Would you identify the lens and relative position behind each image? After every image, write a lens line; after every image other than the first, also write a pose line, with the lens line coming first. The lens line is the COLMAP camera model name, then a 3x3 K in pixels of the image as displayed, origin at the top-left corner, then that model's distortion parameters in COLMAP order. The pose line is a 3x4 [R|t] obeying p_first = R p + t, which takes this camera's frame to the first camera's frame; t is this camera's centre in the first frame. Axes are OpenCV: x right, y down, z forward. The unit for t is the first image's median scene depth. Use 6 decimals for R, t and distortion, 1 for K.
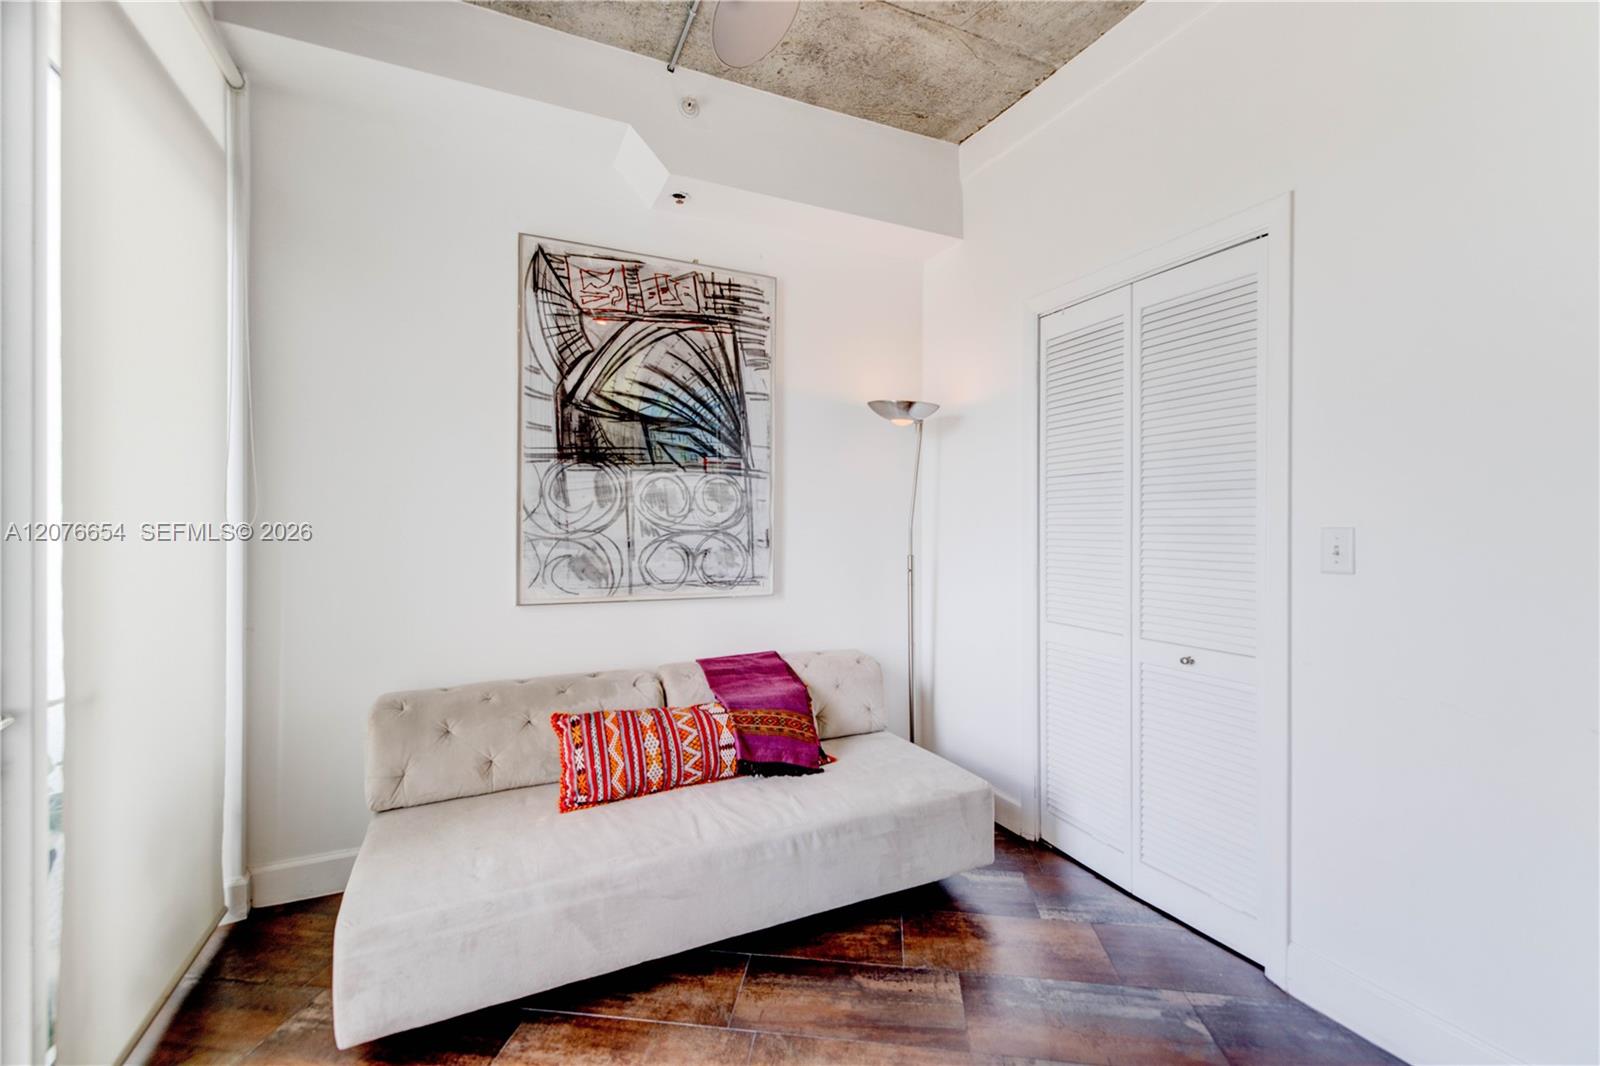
lens RADIAL K [[668.5, 0, 793.4], [0, 668.5, 528.8], [0, 0, 1]] dist [-0.001401, 0.000802]
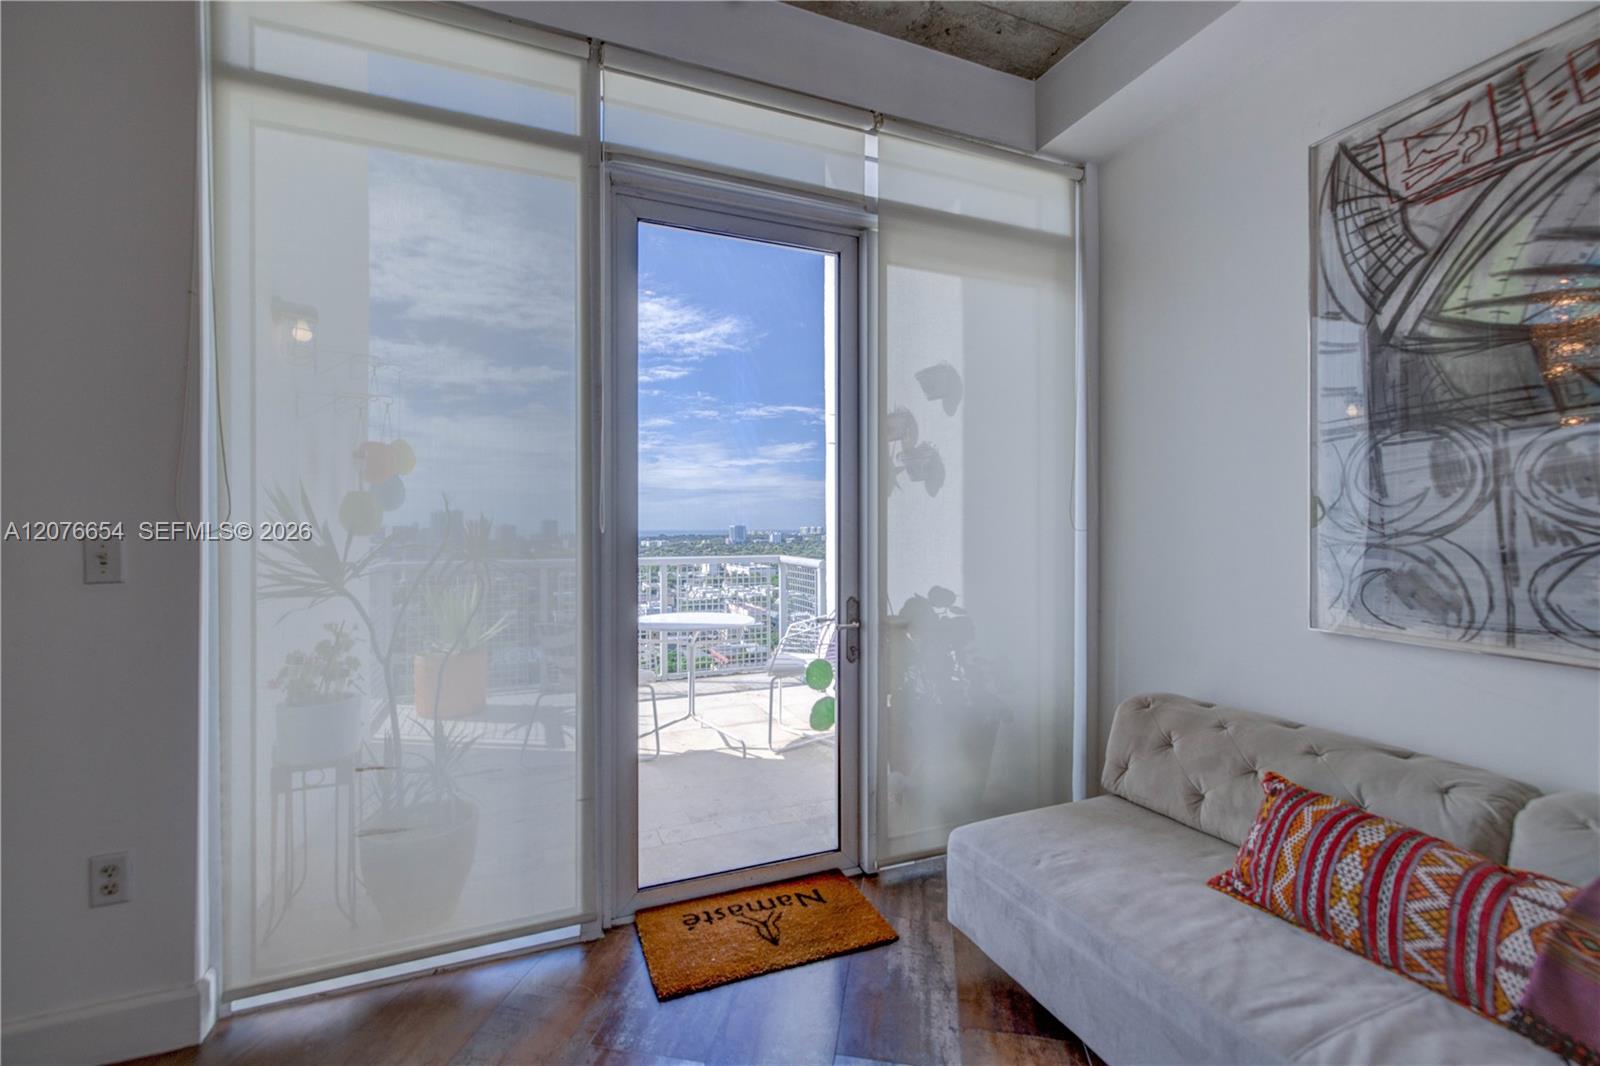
lens RADIAL K [[668.5, 0, 790.9], [0, 668.5, 528.8], [0, 0, 1]] dist [-0.001401, 0.000802]
pose [[-0.049814, 0.002548, -0.998755, 0.374871], [-0.004170, 0.999988, 0.002759, -0.001007], [0.998750, 0.004302, -0.049803, 0.425593]]
